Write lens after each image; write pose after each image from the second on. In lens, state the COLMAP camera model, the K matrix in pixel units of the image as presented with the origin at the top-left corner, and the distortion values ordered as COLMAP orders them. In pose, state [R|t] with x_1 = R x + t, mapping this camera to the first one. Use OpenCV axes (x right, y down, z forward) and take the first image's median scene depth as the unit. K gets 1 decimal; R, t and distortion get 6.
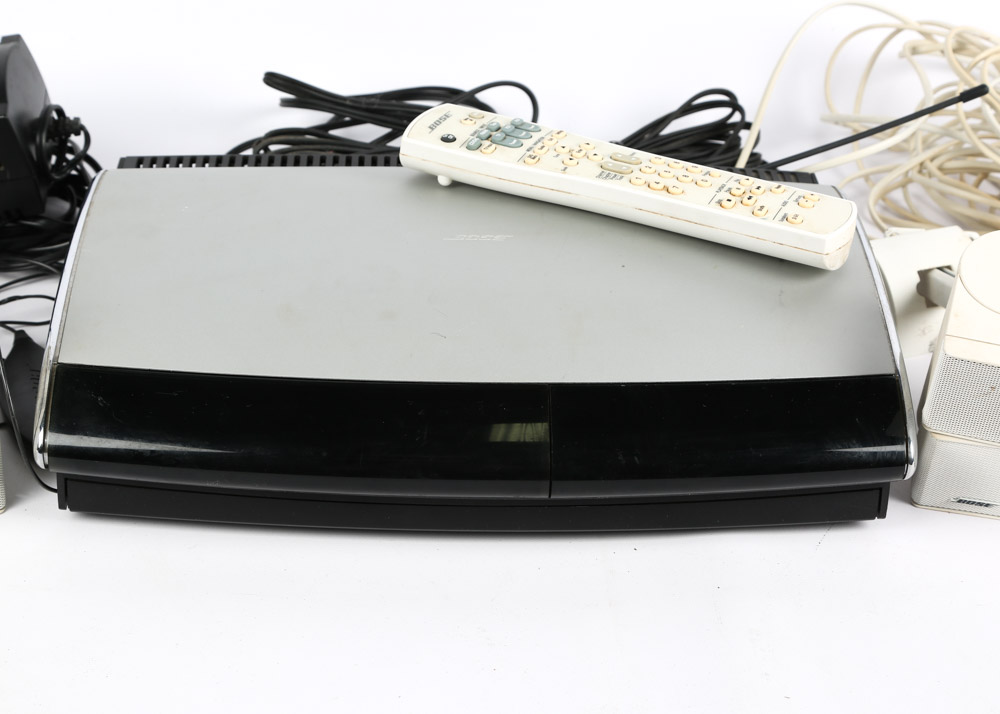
lens RADIAL K [[2081.6, 0, 500.2], [0, 2081.6, 360.6], [0, 0, 1]] dist [0.239595, 0.000000]
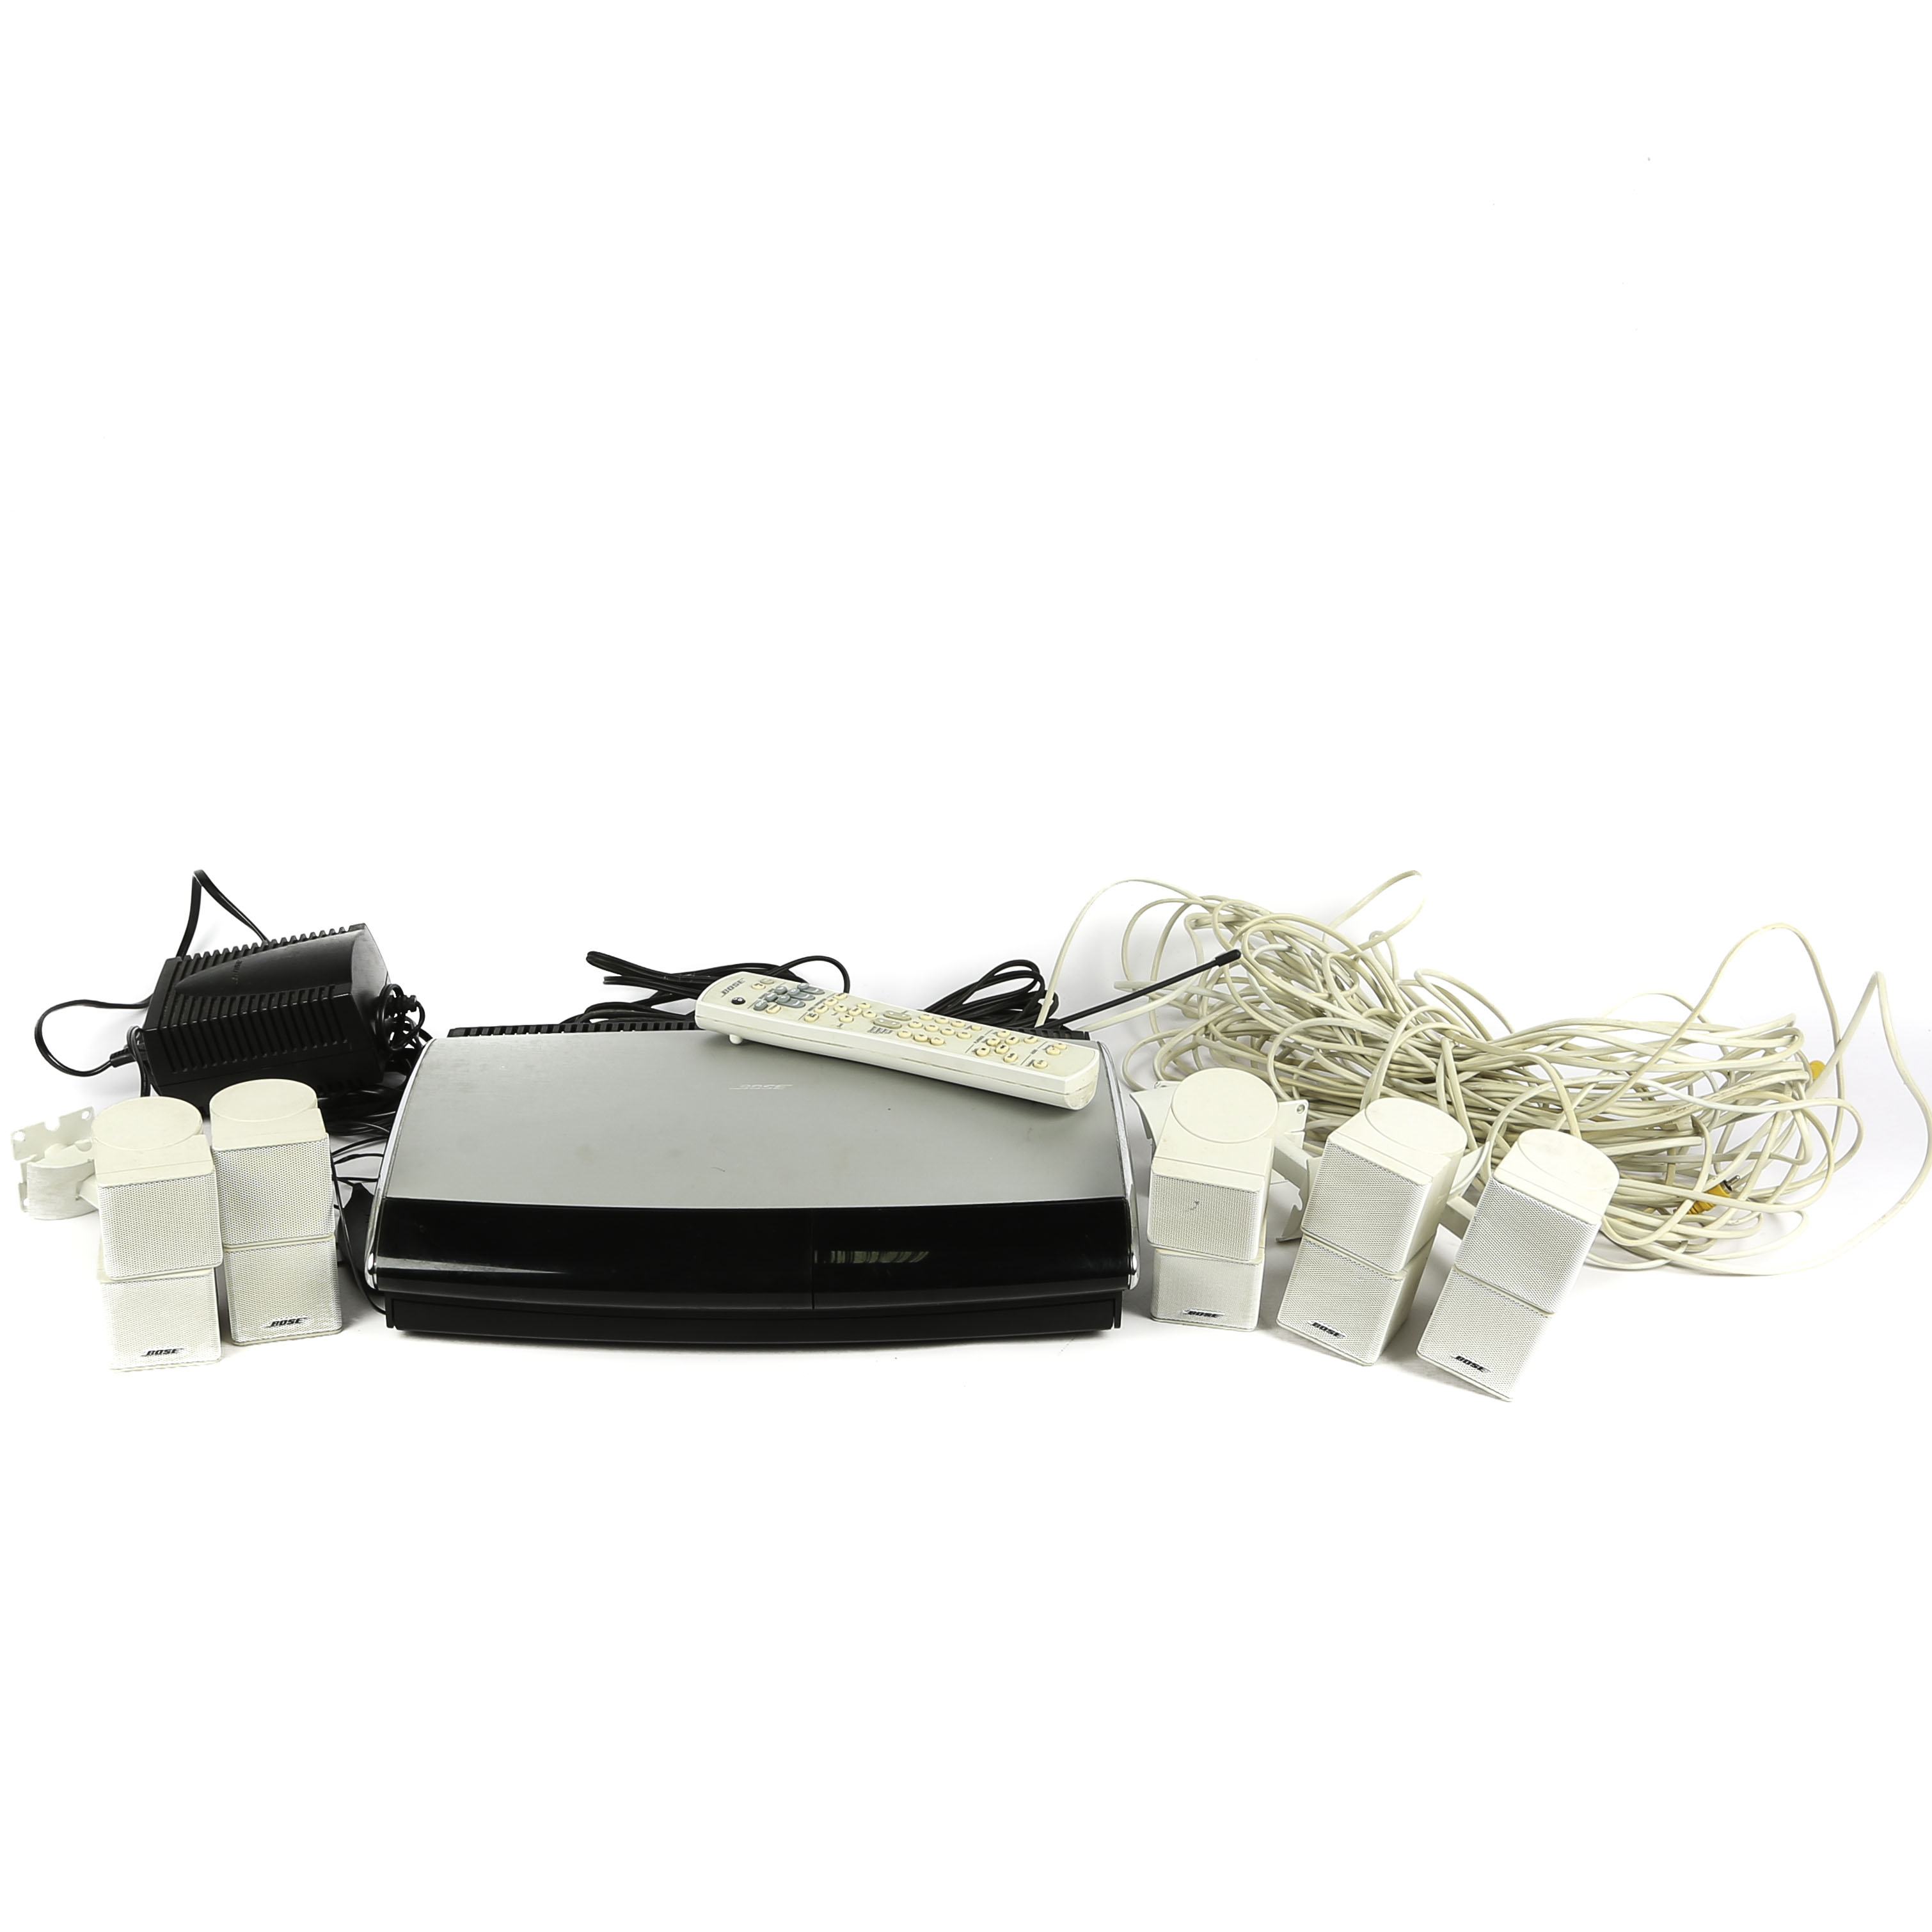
lens RADIAL K [[2641.4, 0, 962.2], [0, 2641.4, 962.6], [0, 0, 1]] dist [-0.137592, 0.000000]
pose [[0.999815, -0.018288, -0.005895, 0.098204], [0.017234, 0.989172, -0.145743, 0.075900], [0.008496, 0.145615, 0.989305, -0.368144]]
